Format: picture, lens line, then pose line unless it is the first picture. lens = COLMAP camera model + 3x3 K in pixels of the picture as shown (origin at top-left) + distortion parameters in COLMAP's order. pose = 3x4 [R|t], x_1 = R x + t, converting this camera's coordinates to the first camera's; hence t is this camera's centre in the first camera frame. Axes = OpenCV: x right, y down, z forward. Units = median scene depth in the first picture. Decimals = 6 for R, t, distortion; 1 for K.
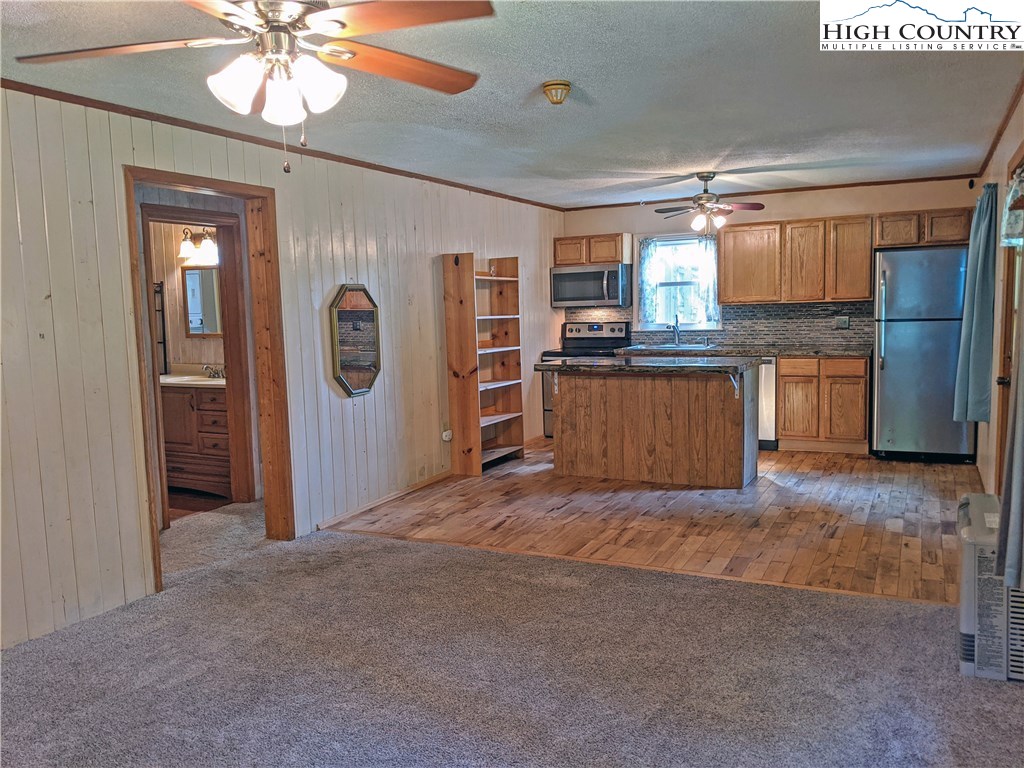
lens RADIAL K [[817.4, 0, 512.0], [0, 817.4, 384.0], [0, 0, 1]] dist [0.082720, -0.178947]
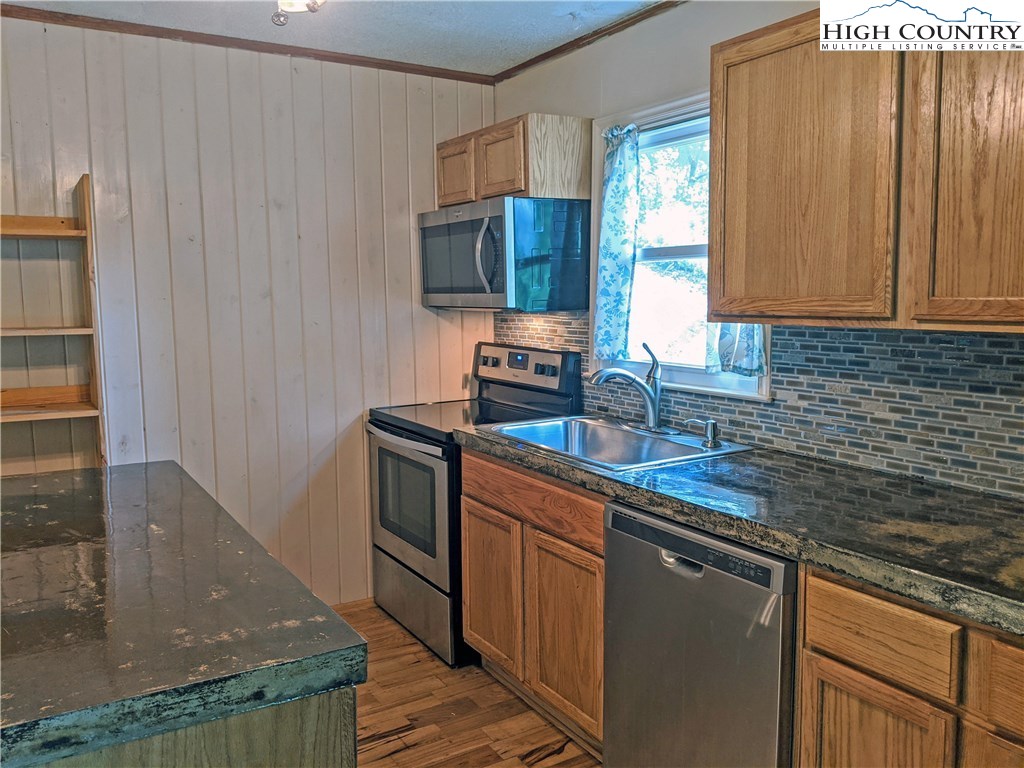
lens RADIAL K [[817.4, 0, 512.0], [0, 817.4, 384.0], [0, 0, 1]] dist [0.082720, -0.178947]
pose [[0.845885, 0.083347, -0.526813, 0.360639], [-0.070222, 0.996520, 0.044907, -0.085016], [0.528723, -0.000993, 0.848794, 0.736909]]
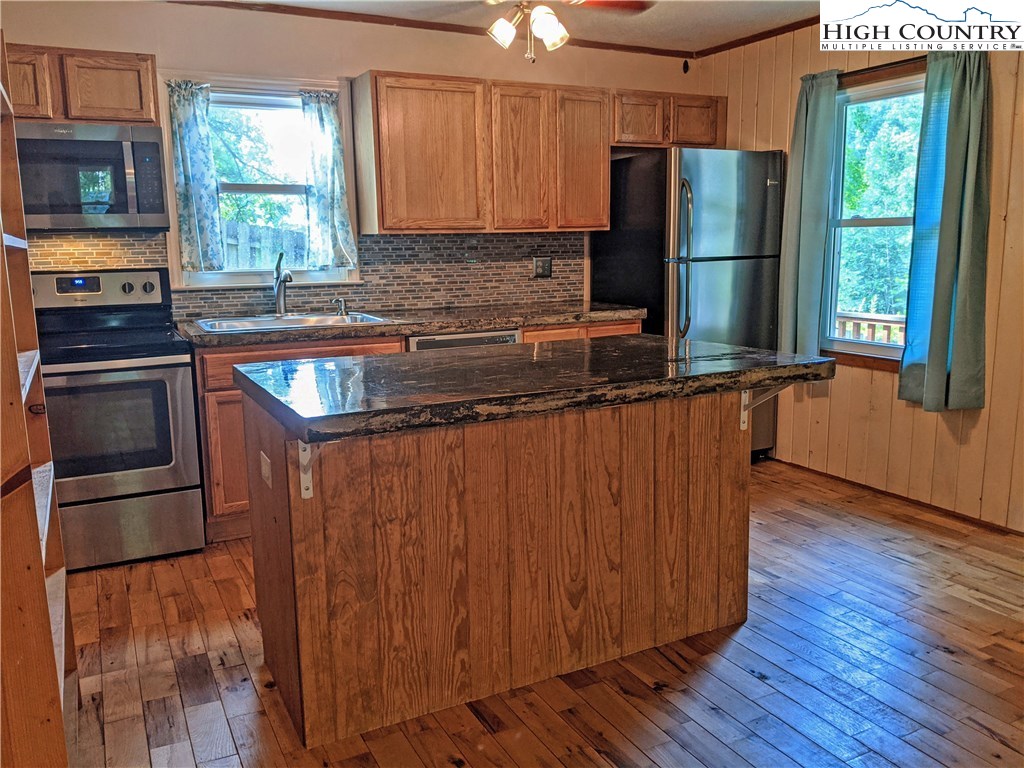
lens RADIAL K [[817.4, 0, 512.0], [0, 817.4, 384.0], [0, 0, 1]] dist [0.082720, -0.178947]
pose [[0.588580, -0.117432, 0.799864, -0.120484], [0.077481, 0.993033, 0.088777, -0.044007], [-0.804717, 0.009722, 0.593578, 0.657755]]
